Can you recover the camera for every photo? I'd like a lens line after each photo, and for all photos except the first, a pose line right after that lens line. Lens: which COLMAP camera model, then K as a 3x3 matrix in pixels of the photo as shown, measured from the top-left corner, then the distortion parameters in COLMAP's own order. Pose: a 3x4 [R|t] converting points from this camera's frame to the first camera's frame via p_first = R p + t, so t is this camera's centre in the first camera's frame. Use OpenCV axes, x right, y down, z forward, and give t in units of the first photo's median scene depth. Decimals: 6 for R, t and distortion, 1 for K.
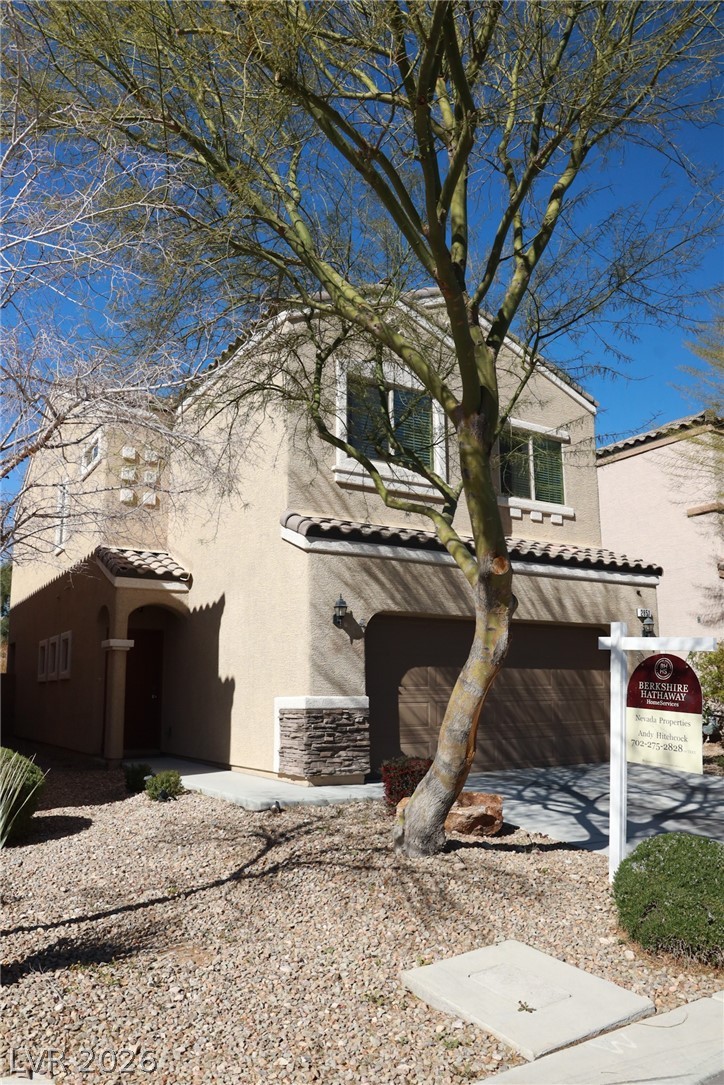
lens RADIAL K [[767.6, 0, 358.8], [0, 767.6, 539.3], [0, 0, 1]] dist [-0.024661, 0.001506]
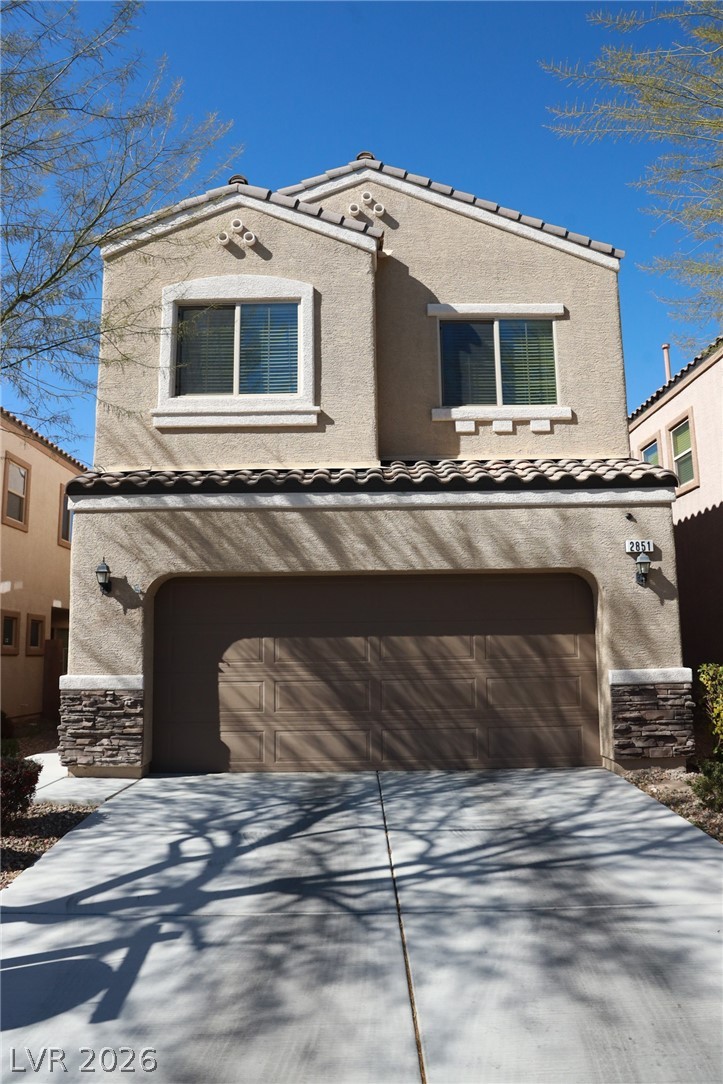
lens RADIAL K [[766.9, 0, 361.4], [0, 766.9, 546.1], [0, 0, 1]] dist [-0.024661, 0.001506]
pose [[0.852167, -0.085980, -0.516158, 0.584671], [0.111628, 0.993572, 0.018790, 0.065324], [0.511225, -0.073630, 0.856287, 0.363129]]
